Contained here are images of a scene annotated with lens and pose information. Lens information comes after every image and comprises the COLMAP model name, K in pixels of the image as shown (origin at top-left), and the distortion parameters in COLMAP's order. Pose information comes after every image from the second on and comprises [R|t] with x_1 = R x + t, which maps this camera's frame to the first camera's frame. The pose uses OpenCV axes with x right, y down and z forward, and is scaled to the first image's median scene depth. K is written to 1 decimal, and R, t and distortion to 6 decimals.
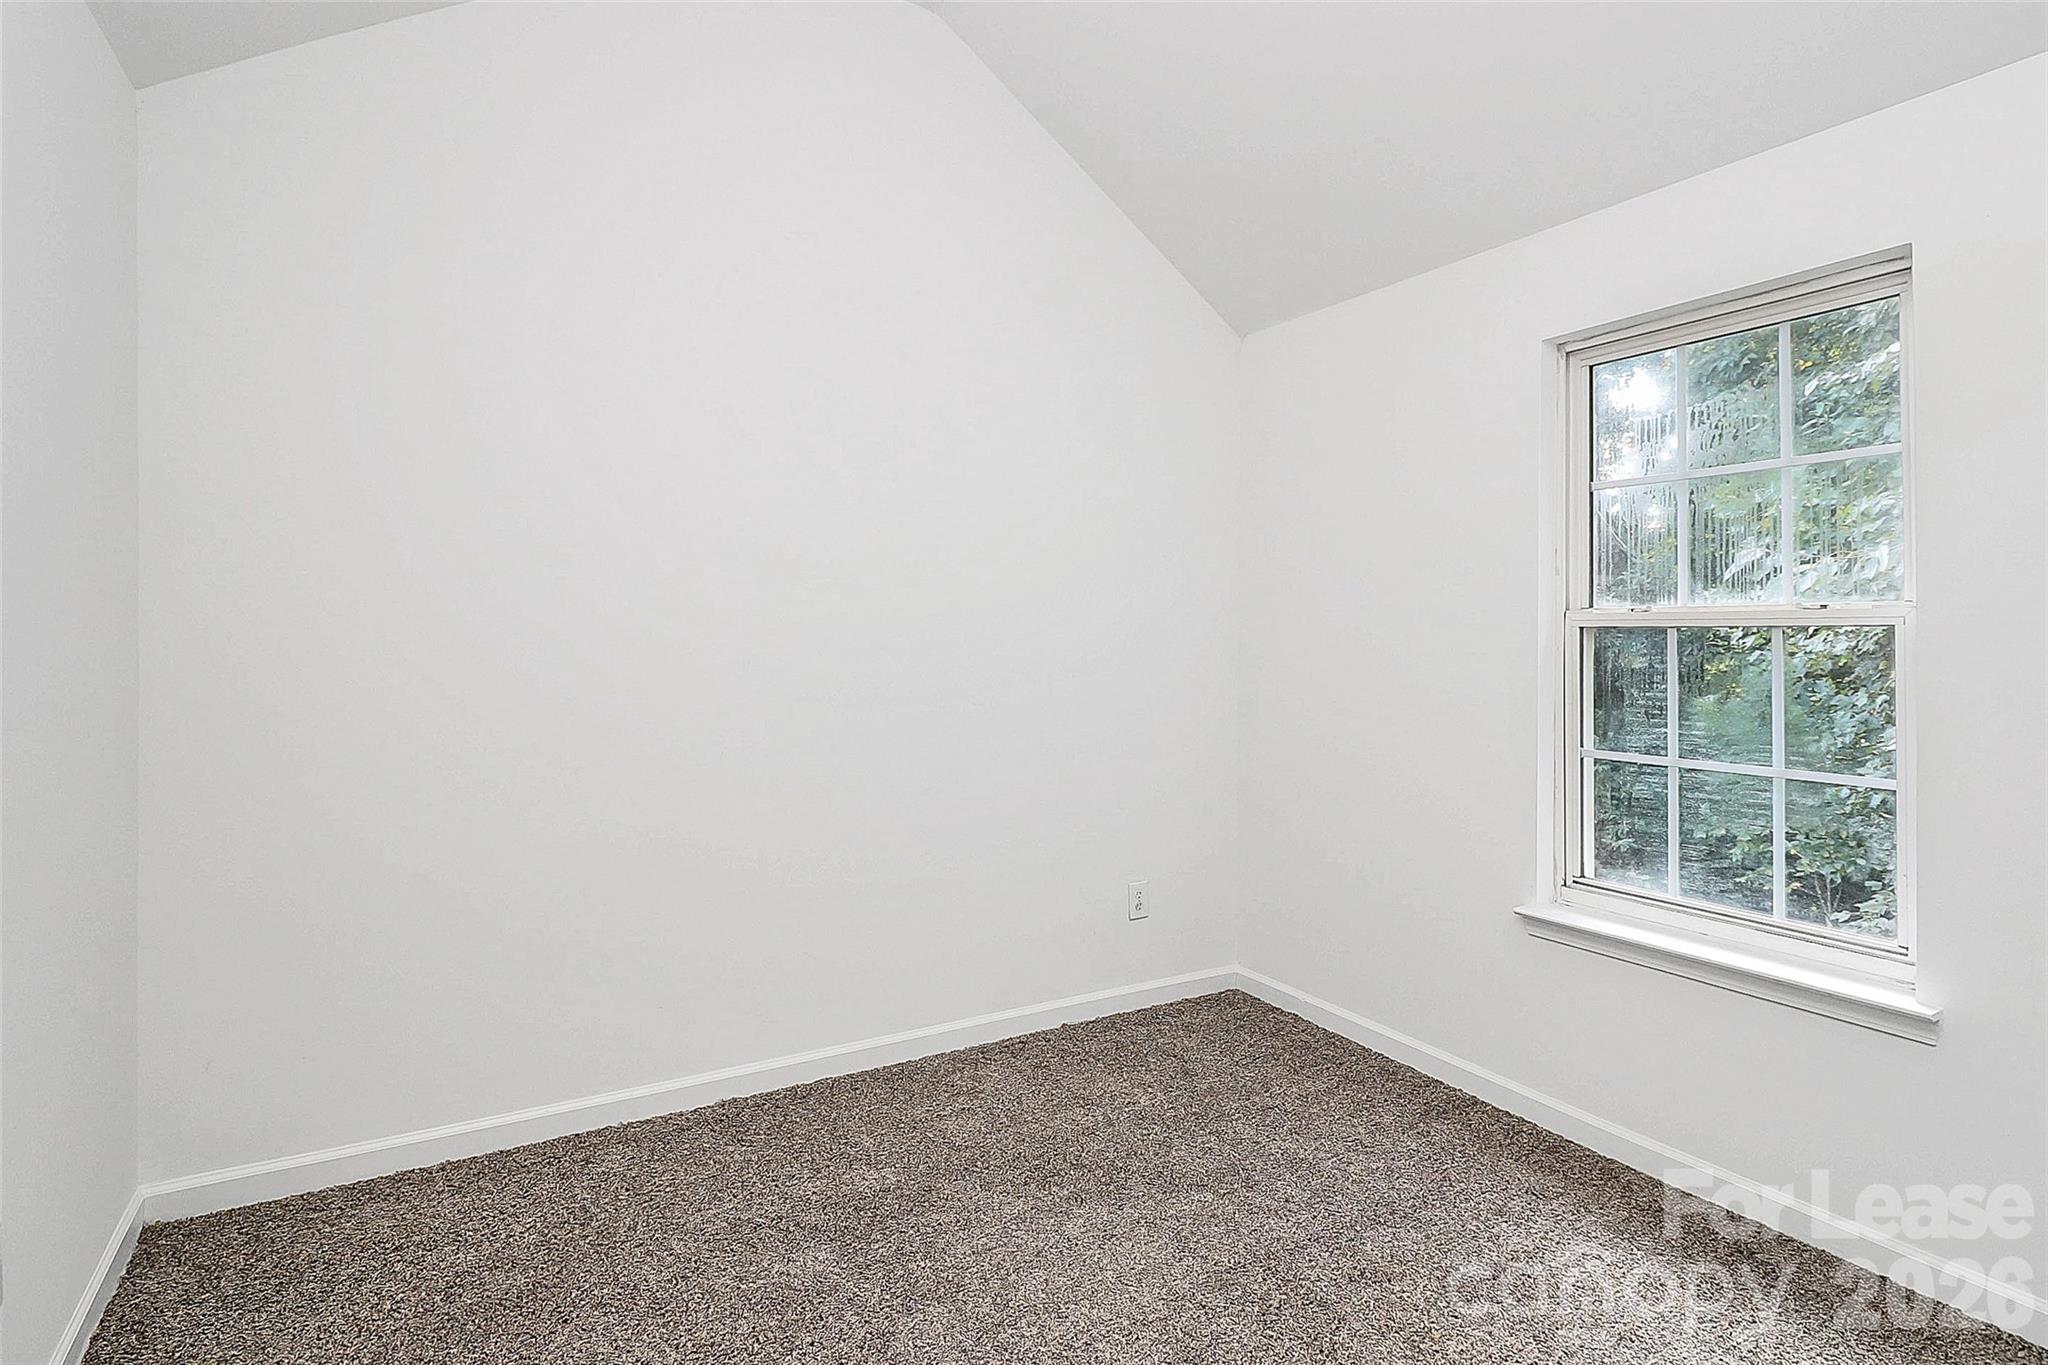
lens RADIAL K [[1025.3, 0, 1027.5], [0, 1025.3, 669.5], [0, 0, 1]] dist [-0.000921, -0.000033]
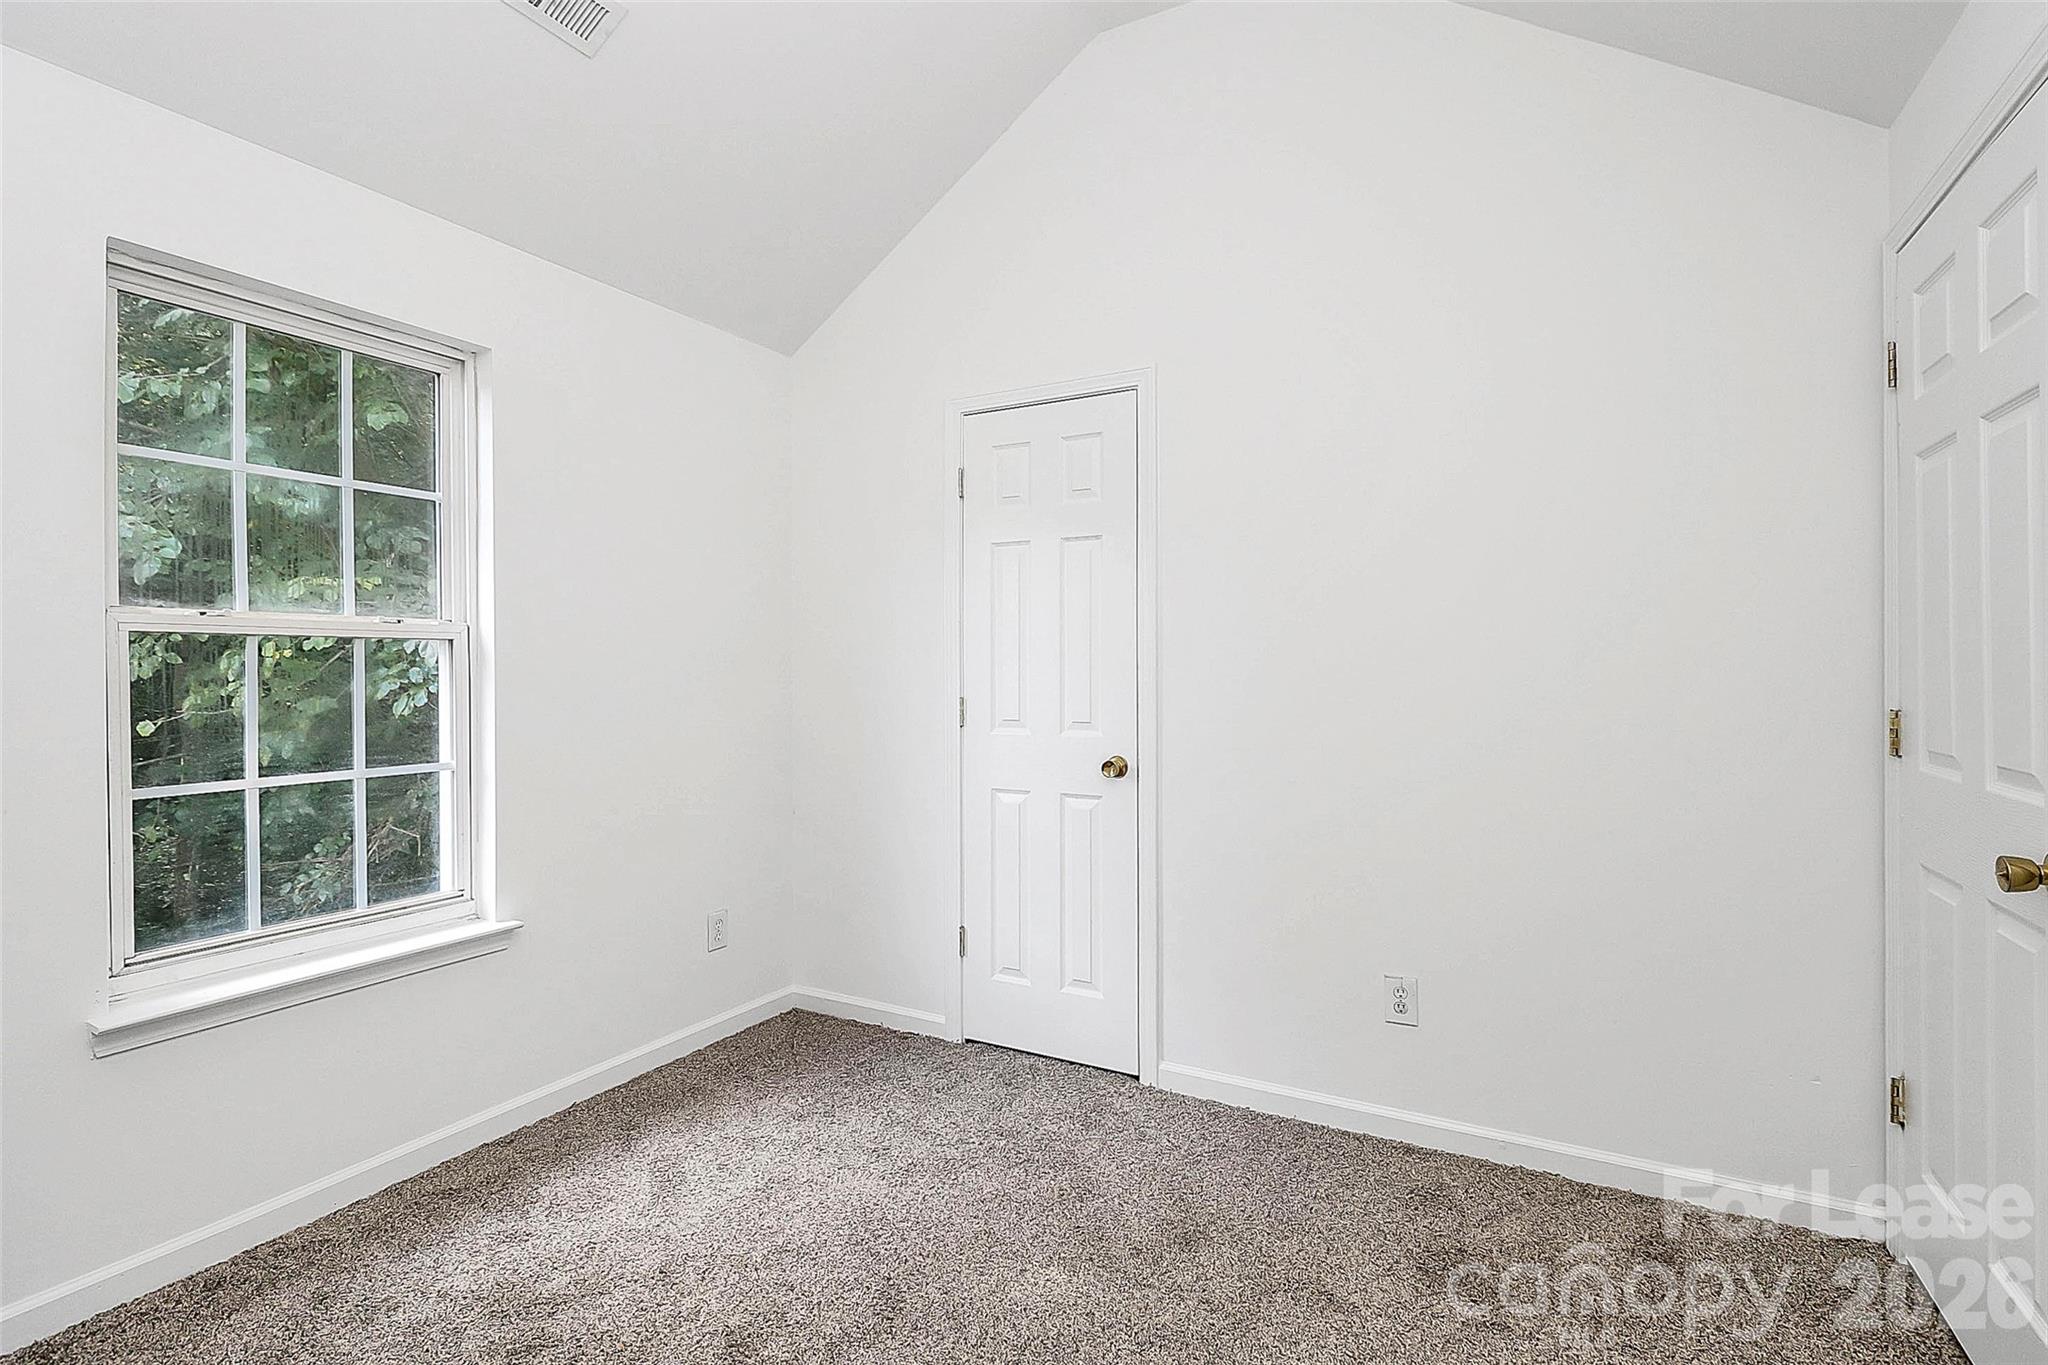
lens RADIAL K [[1025.3, 0, 1027.5], [0, 1025.3, 669.5], [0, 0, 1]] dist [-0.000921, -0.000033]
pose [[-0.541338, -0.015394, 0.840664, -0.514524], [0.016708, 0.999438, 0.029060, -0.026525], [-0.840639, 0.029777, -0.540776, 0.930676]]
